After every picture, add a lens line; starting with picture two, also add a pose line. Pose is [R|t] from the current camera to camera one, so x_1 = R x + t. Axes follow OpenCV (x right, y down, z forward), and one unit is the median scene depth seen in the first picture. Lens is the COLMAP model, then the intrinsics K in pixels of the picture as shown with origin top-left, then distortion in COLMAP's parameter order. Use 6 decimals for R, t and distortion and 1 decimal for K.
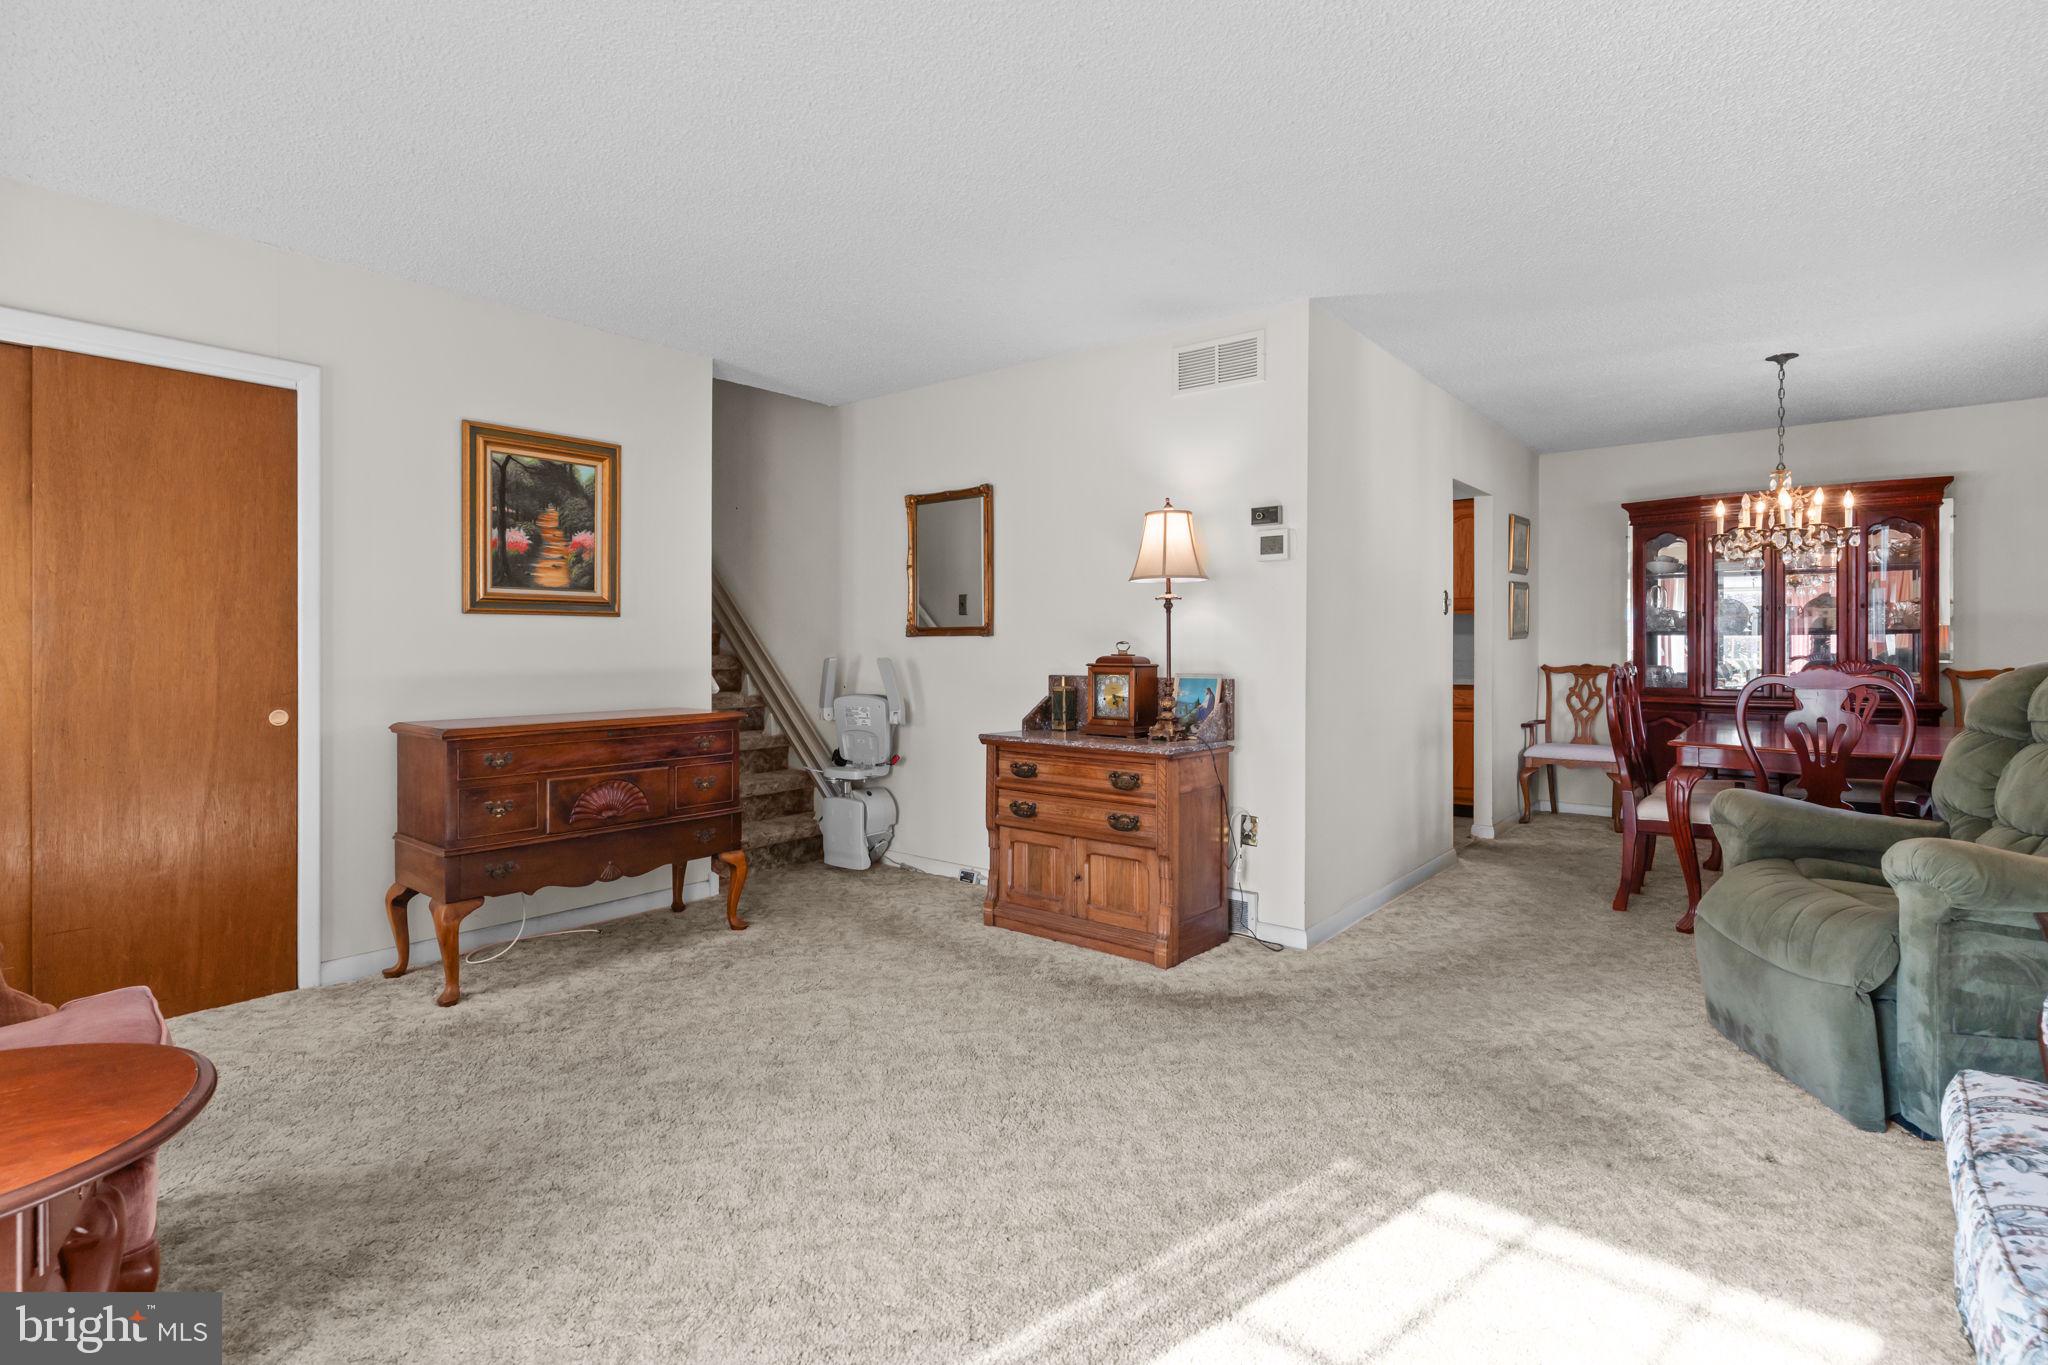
lens RADIAL K [[978.5, 0, 1021.5], [0, 978.5, 660.7], [0, 0, 1]] dist [0.001506, -0.000075]
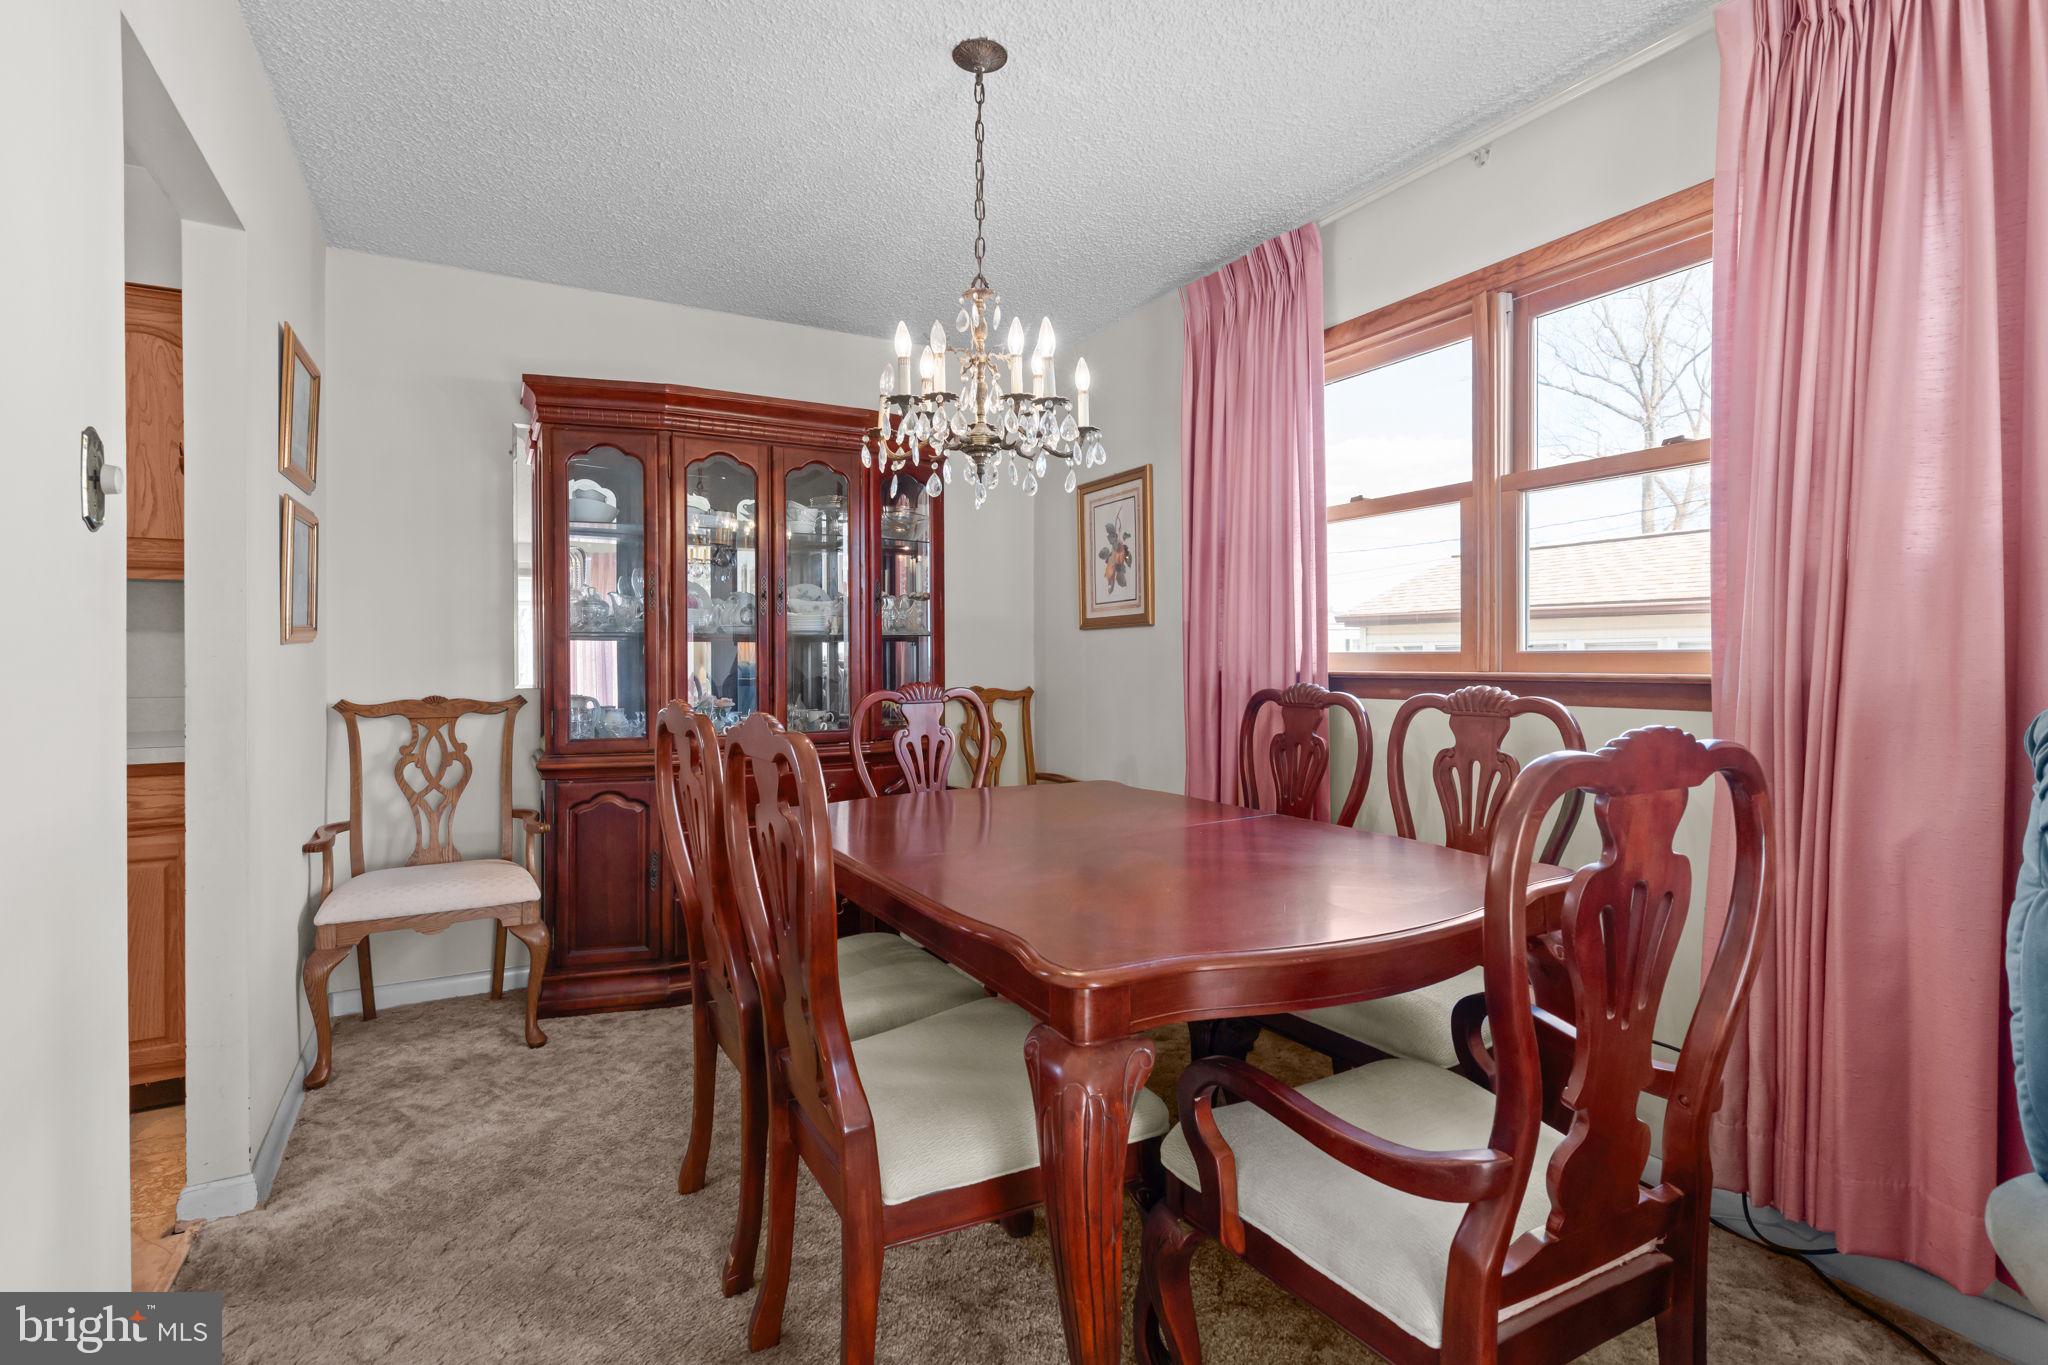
lens RADIAL K [[978.5, 0, 1021.5], [0, 978.5, 660.7], [0, 0, 1]] dist [0.001506, -0.000075]
pose [[0.372218, -0.001126, 0.928145, 0.403216], [0.016636, 0.999847, -0.005459, -0.012613], [-0.927996, 0.017472, 0.372179, 0.953679]]
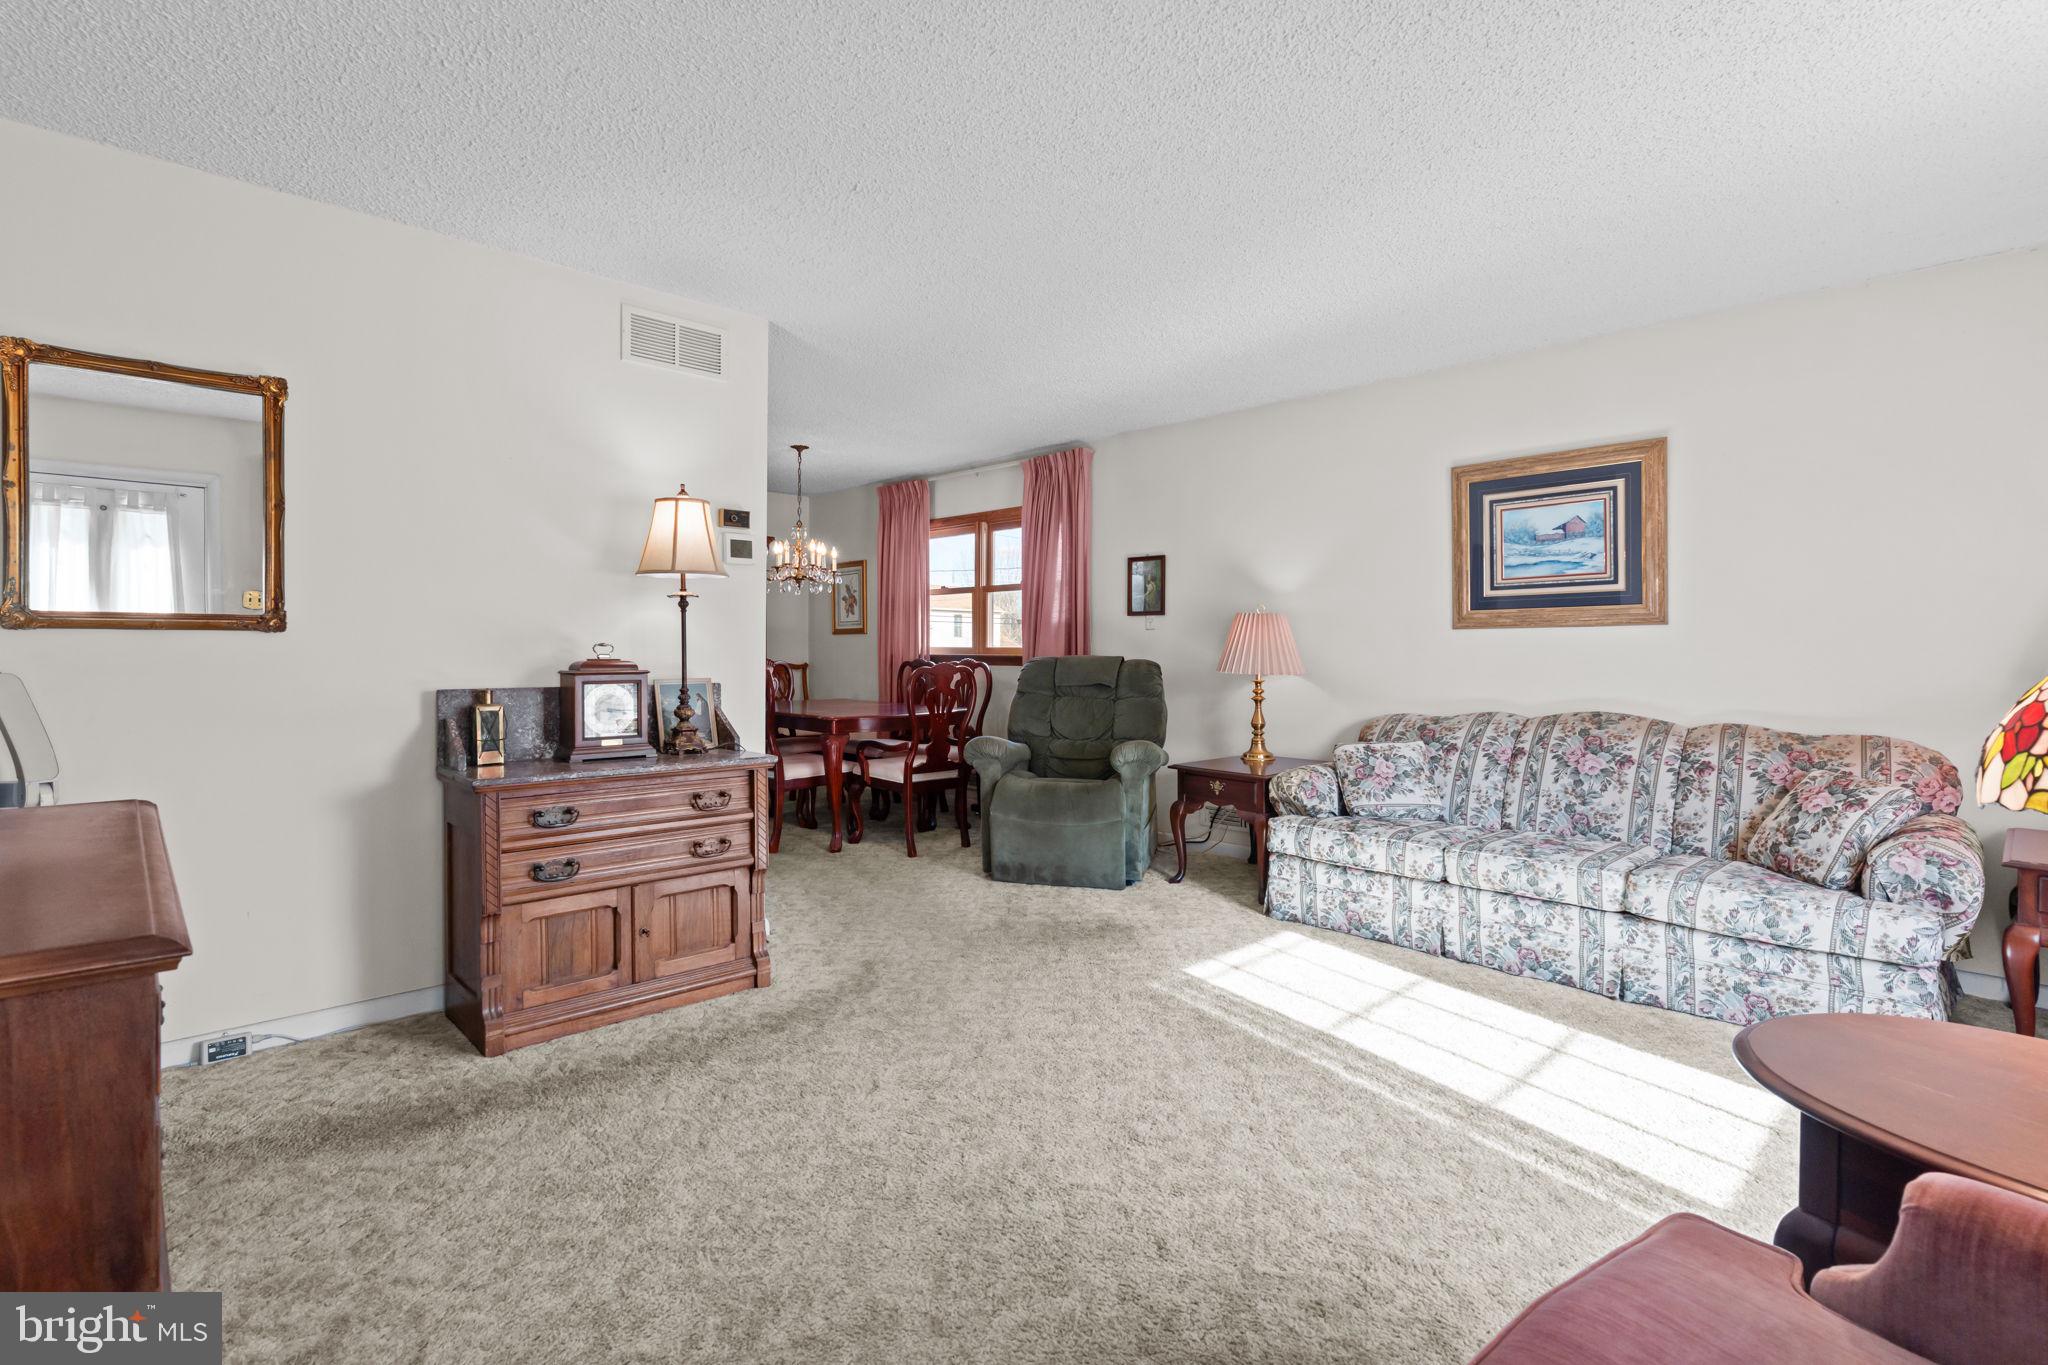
lens RADIAL K [[972.0, 0, 1022.2], [0, 972.0, 671.5], [0, 0, 1]] dist [0.002869, -0.001587]
pose [[0.127649, -0.022971, 0.991553, -0.708695], [0.010836, 0.999704, 0.021765, -0.010441], [-0.991760, 0.007966, 0.127860, 0.585359]]
